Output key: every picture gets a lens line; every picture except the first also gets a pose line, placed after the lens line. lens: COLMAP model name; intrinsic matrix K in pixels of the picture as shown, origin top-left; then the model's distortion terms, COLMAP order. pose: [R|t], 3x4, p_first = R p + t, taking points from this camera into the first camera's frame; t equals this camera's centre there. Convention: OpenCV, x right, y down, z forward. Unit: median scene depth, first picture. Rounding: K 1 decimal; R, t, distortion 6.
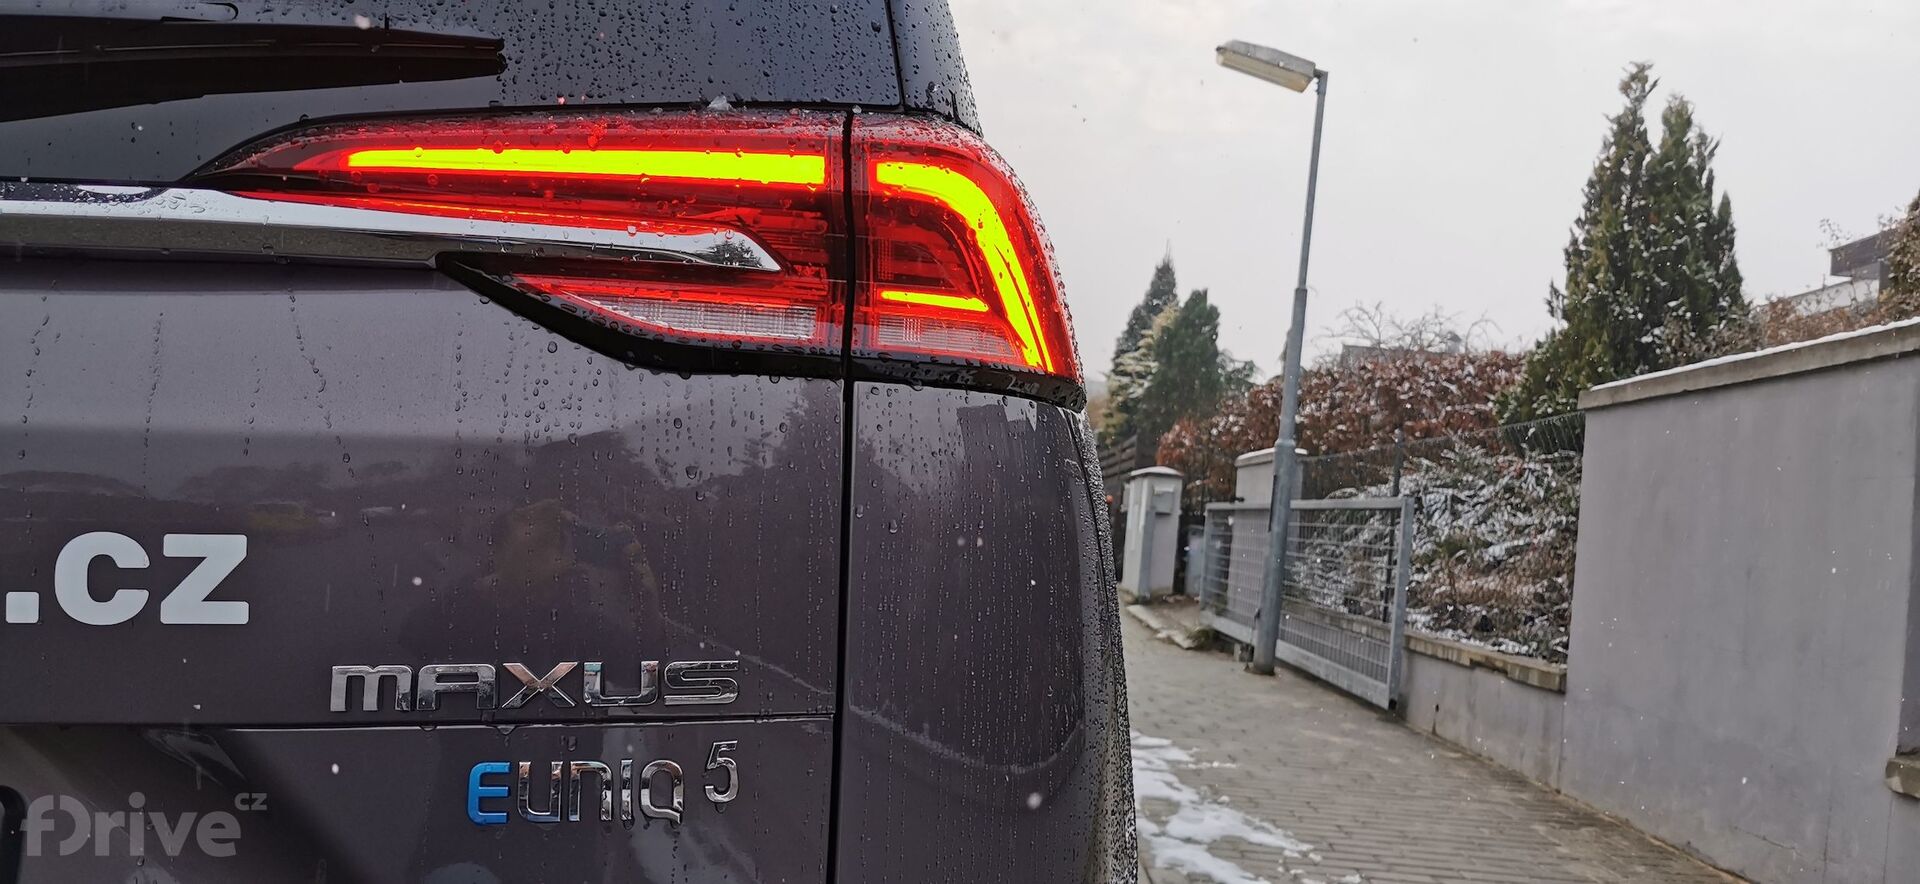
lens RADIAL K [[1486.4, 0, 957.3], [0, 1486.4, 450.5], [0, 0, 1]] dist [0.070394, -0.096502]
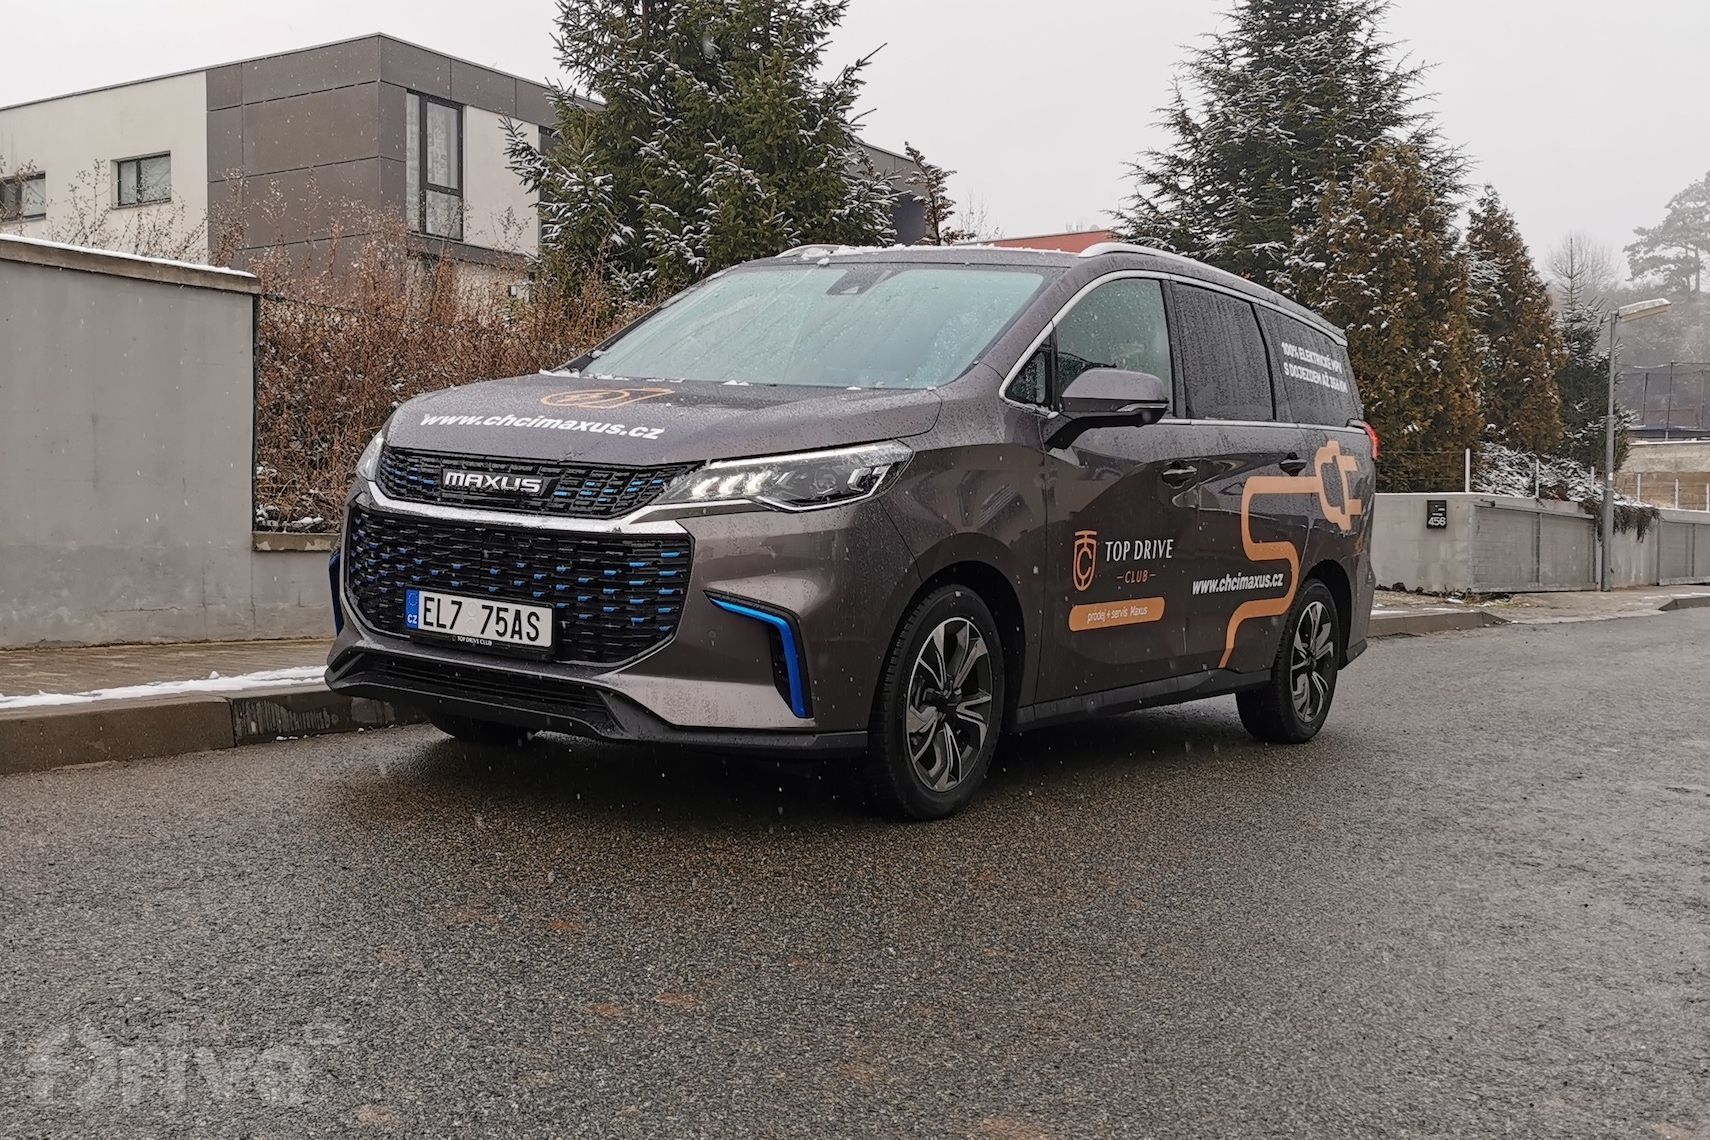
lens RADIAL K [[1932.0, 0, 800.4], [0, 1932.0, 569.4], [0, 0, 1]] dist [0.041971, 0.035041]
pose [[-0.825687, -0.105339, 0.554206, -0.338891], [-0.108255, 0.993740, 0.027597, 0.035267], [-0.553644, -0.037209, -0.831922, 0.745551]]
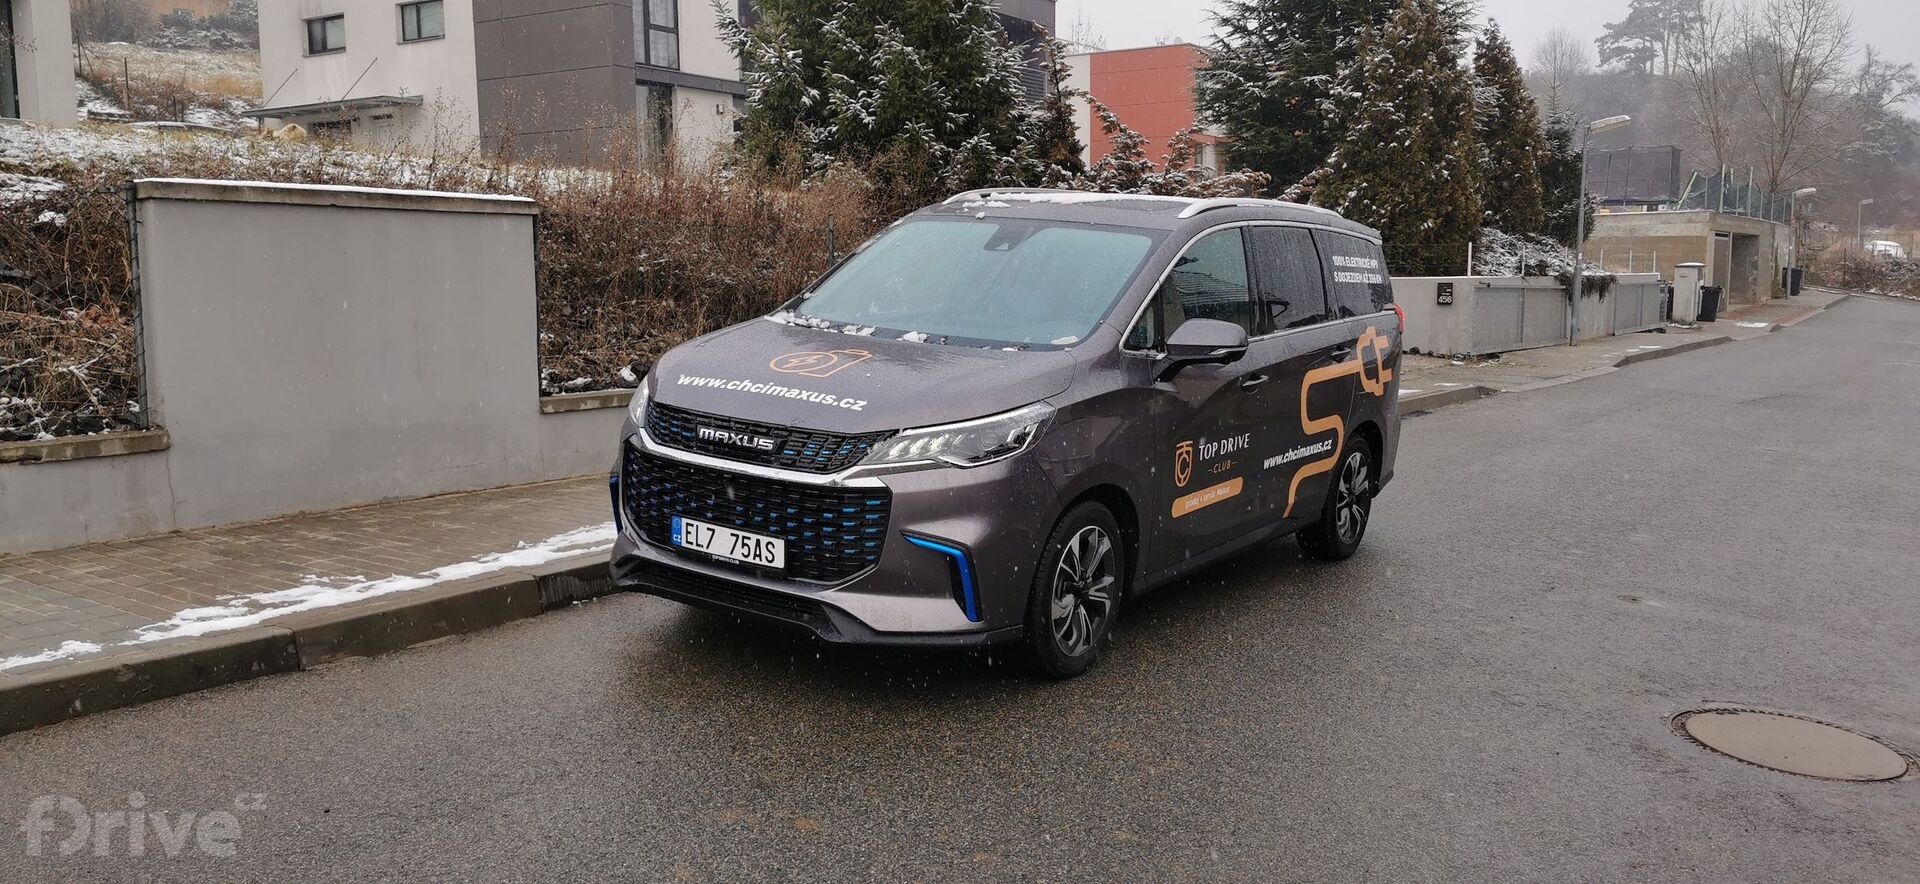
lens RADIAL K [[1501.2, 0, 960.0], [0, 1501.2, 442.0], [0, 0, 1]] dist [0.046495, 0.000540]
pose [[-0.831764, -0.147589, 0.535150, -0.331857], [-0.096831, 0.987805, 0.121925, -0.020383], [-0.546619, 0.049594, -0.835912, 0.756874]]
